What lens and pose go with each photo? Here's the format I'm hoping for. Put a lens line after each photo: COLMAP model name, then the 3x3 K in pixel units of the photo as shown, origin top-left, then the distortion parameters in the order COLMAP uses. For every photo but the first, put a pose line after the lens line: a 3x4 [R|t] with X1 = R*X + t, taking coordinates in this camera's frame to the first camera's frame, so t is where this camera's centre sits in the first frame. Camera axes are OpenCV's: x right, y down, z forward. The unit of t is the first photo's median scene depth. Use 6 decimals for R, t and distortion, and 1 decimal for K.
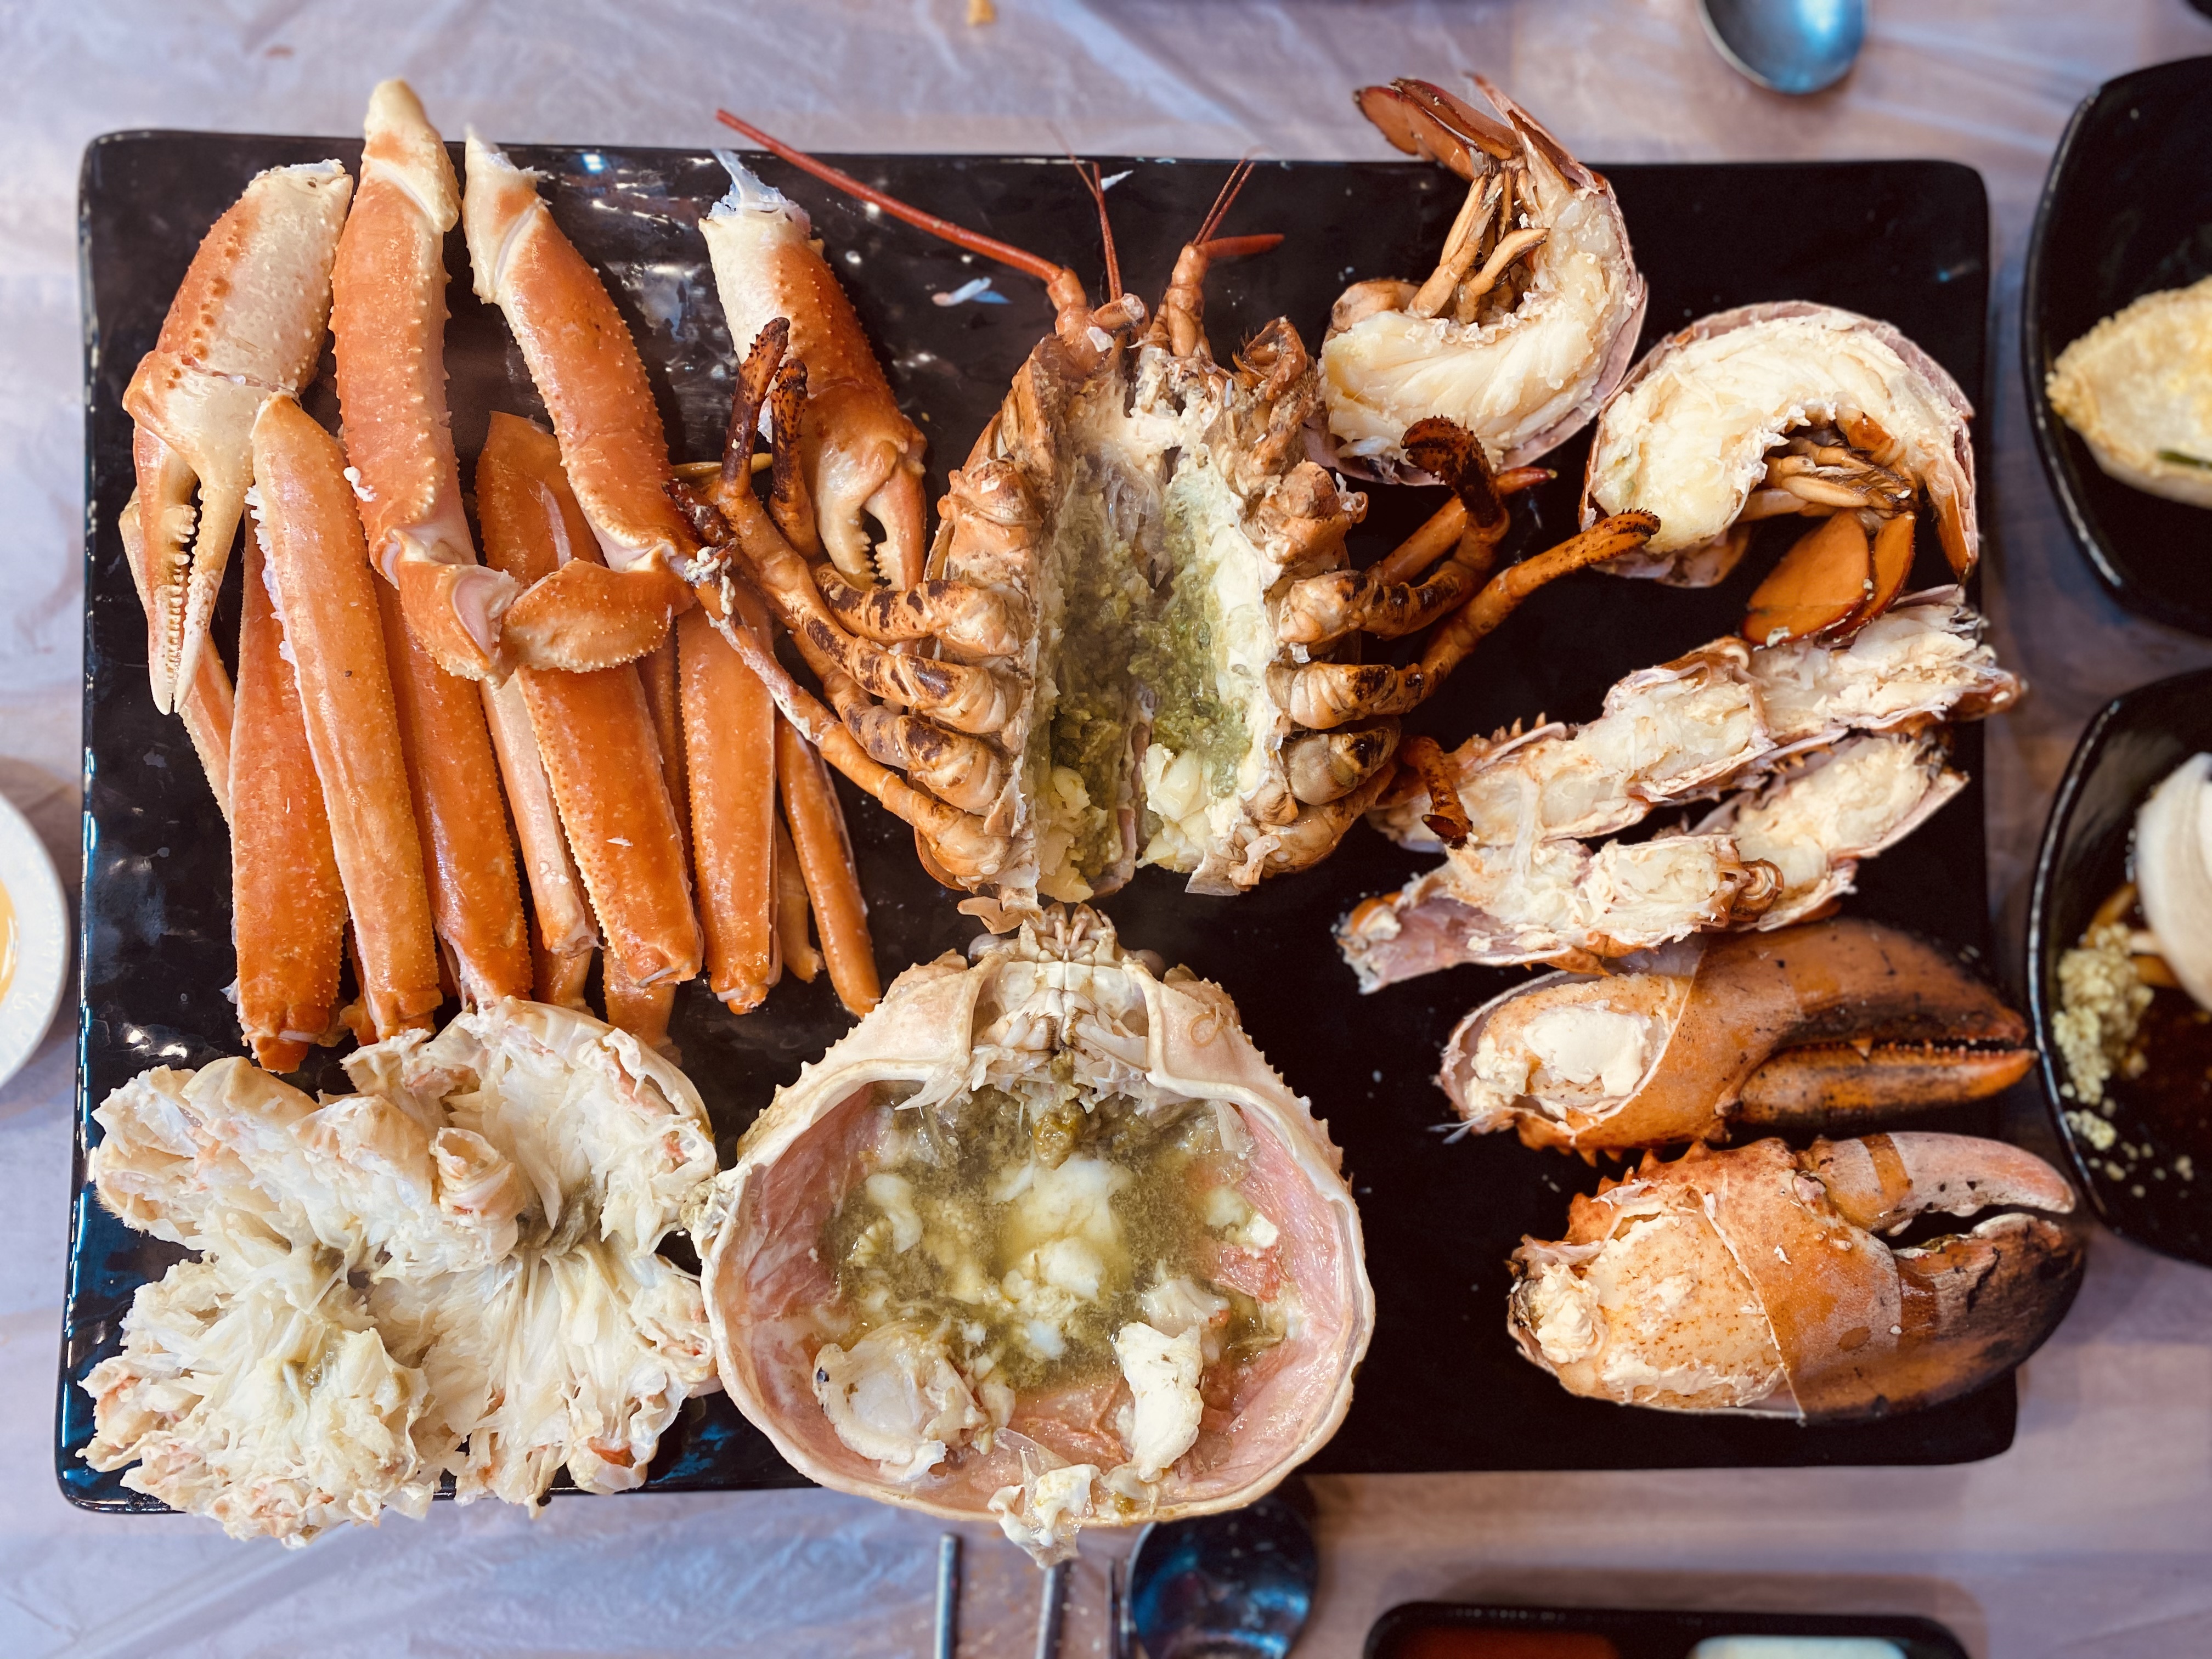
lens RADIAL K [[1667.9, 0, 1106.0], [0, 1667.9, 829.5], [0, 0, 1]] dist [0.060631, -0.124945]
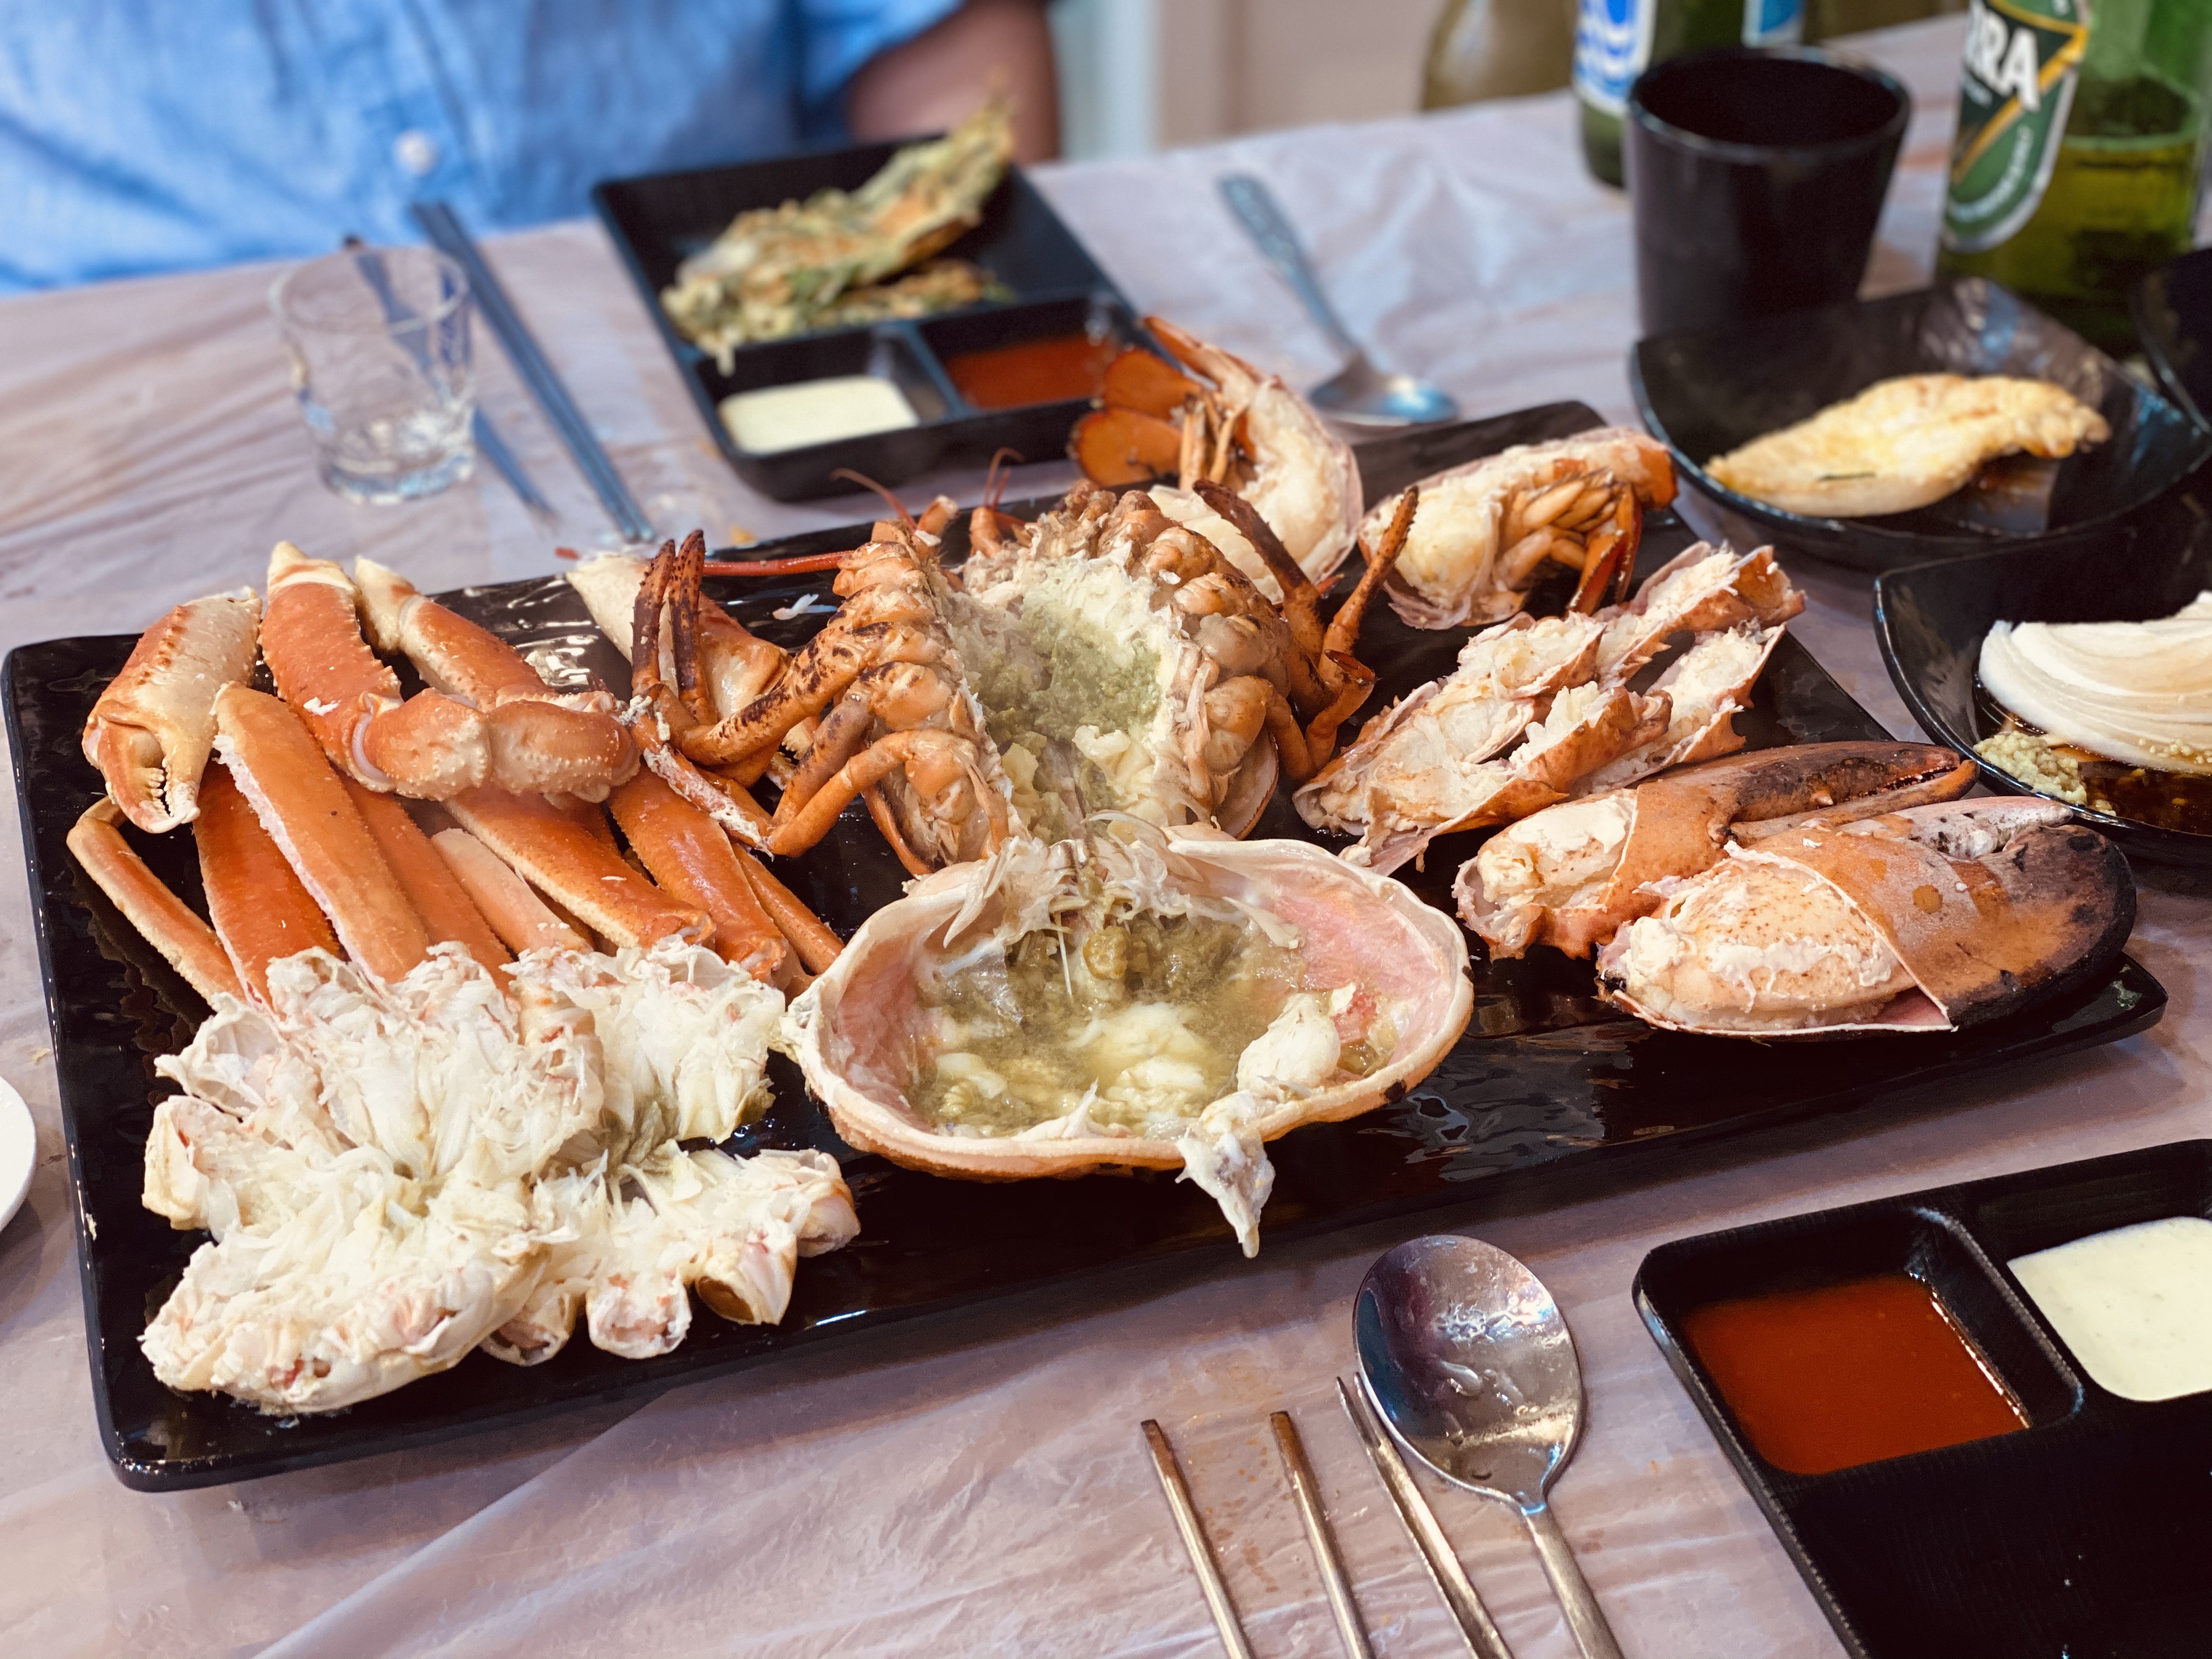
lens RADIAL K [[3580.9, 0, 1106.0], [0, 3580.9, 829.5], [0, 0, 1]] dist [0.111730, 0.223192]
pose [[0.948390, -0.200400, 0.245756, -0.540009], [0.316473, 0.549224, -0.773433, 1.790336], [0.020021, 0.811291, 0.584299, -0.300523]]
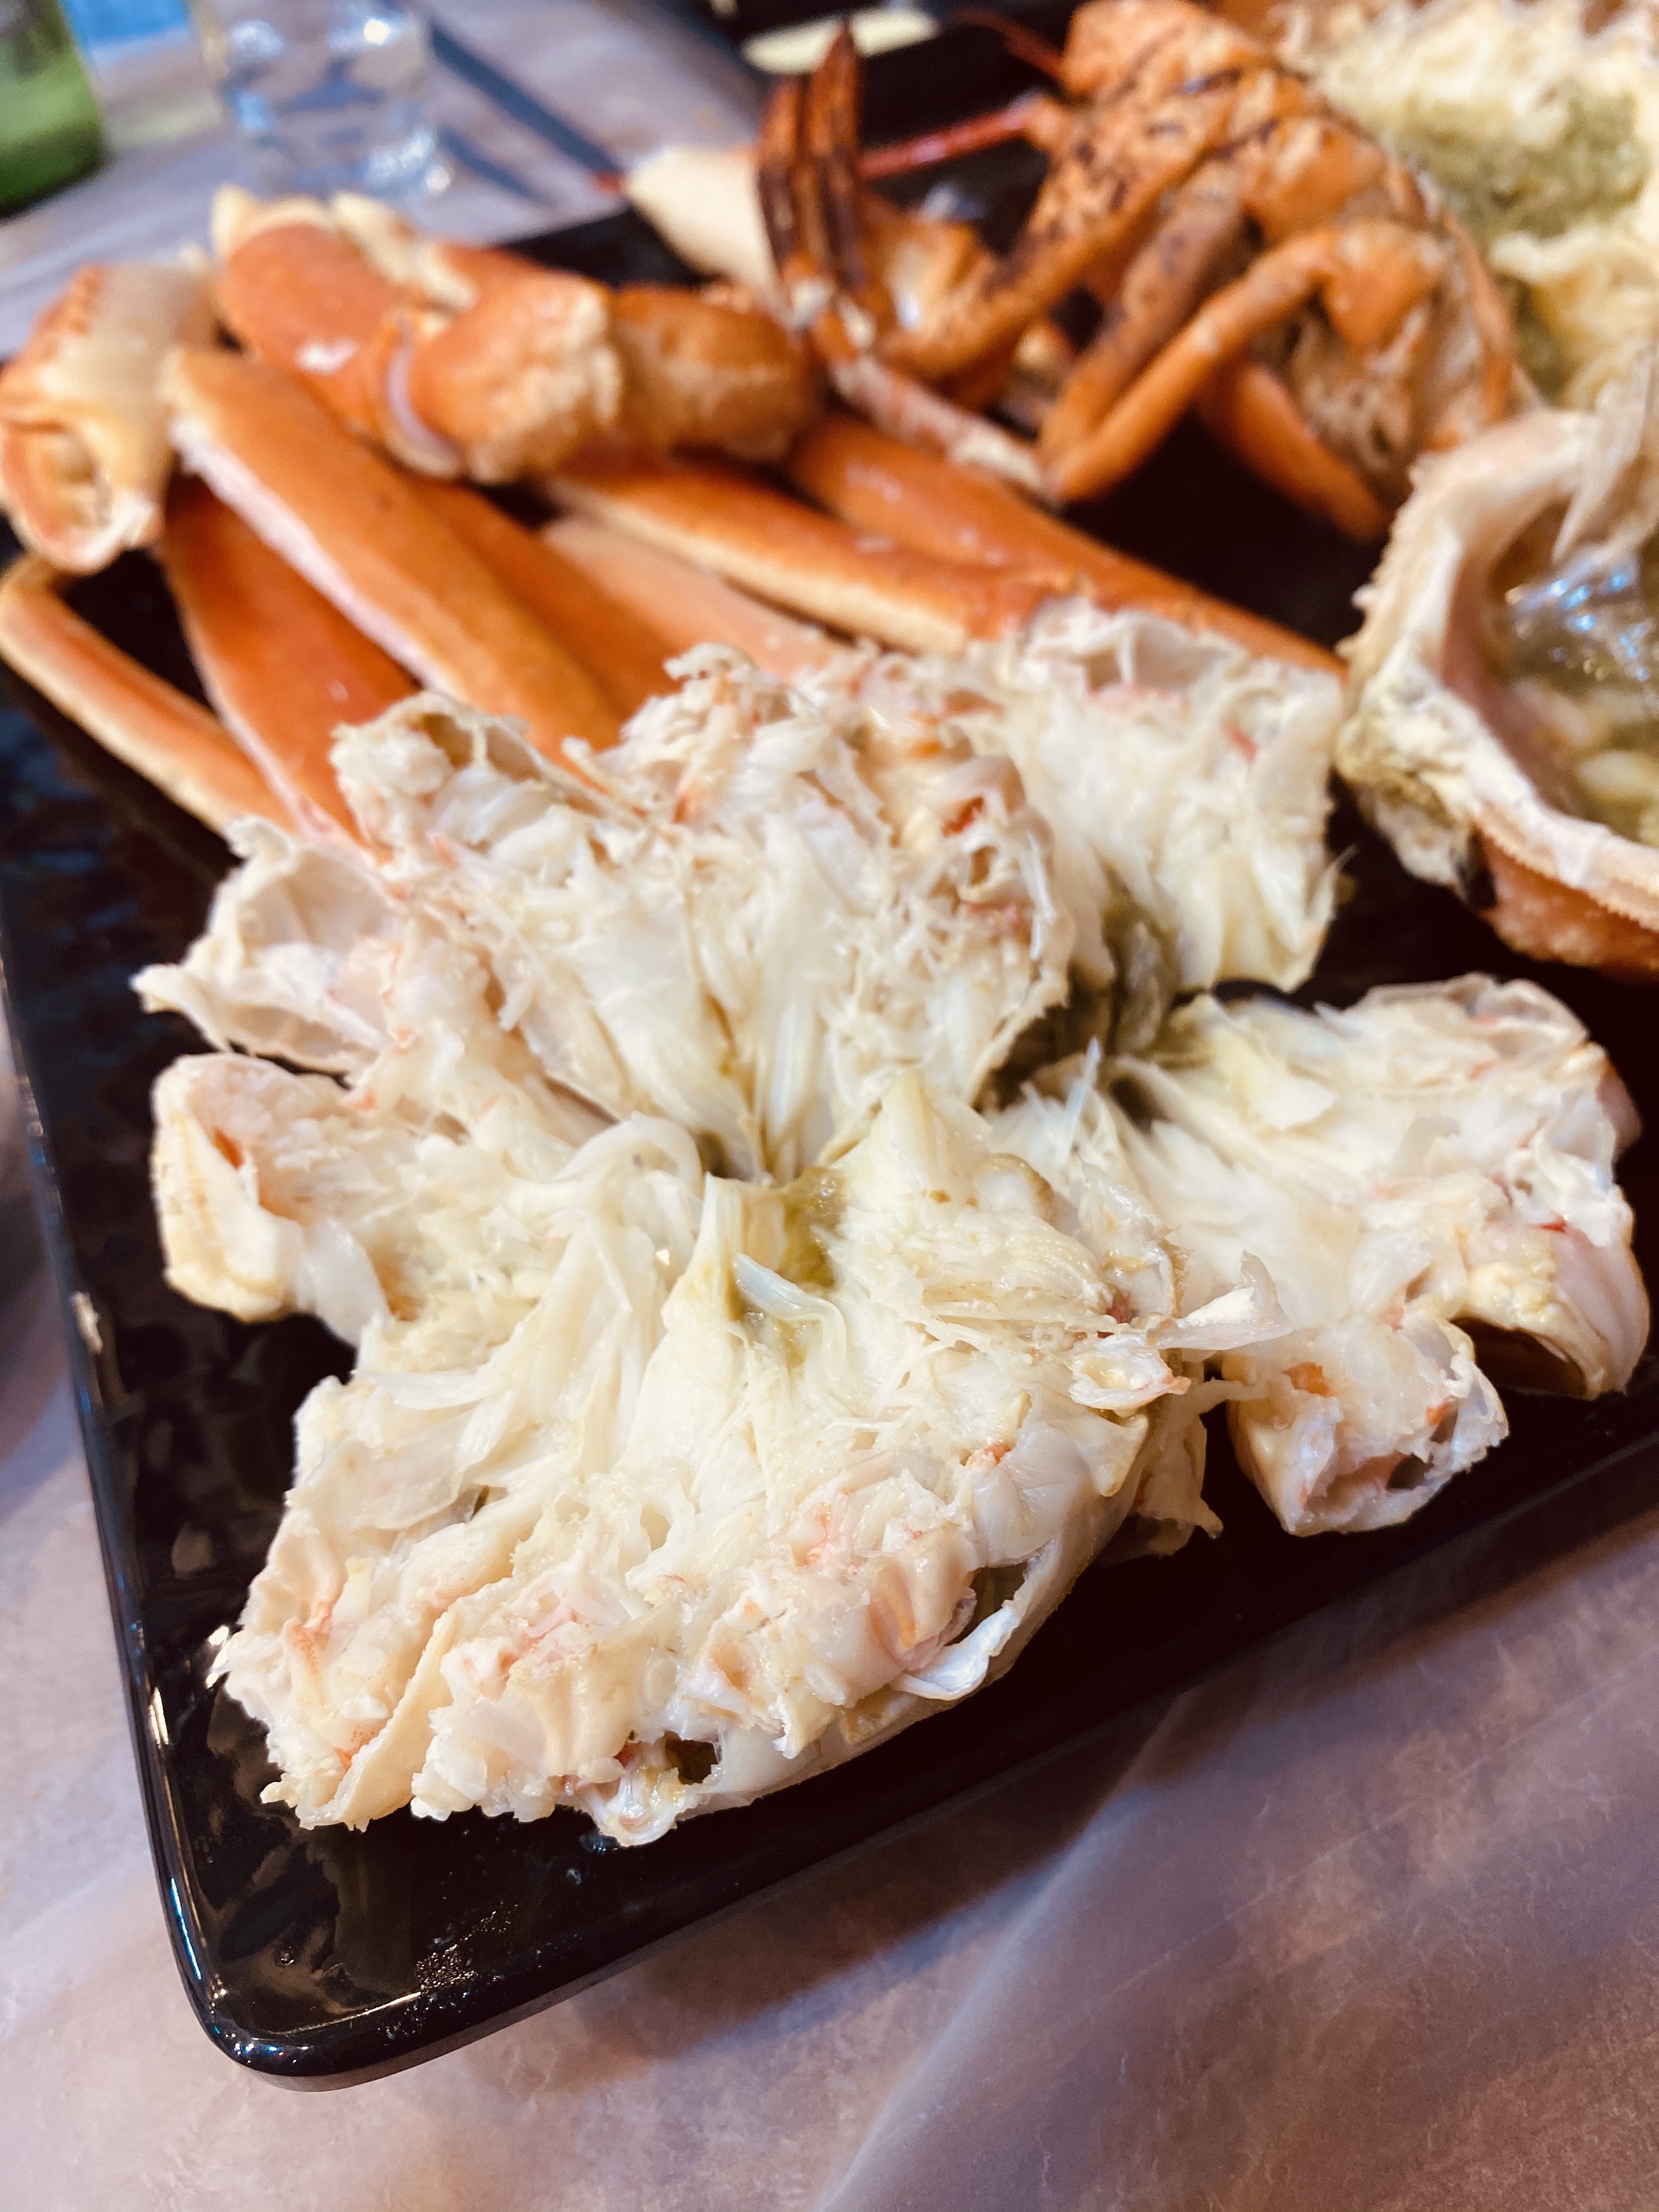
lens RADIAL K [[1667.9, 0, 829.5], [0, 1667.9, 1106.0], [0, 0, 1]] dist [0.060631, -0.124945]
pose [[0.894982, -0.383514, 0.227870, -0.523597], [0.438756, 0.664417, -0.605016, 0.508764], [0.080632, 0.641457, 0.762910, 0.666283]]
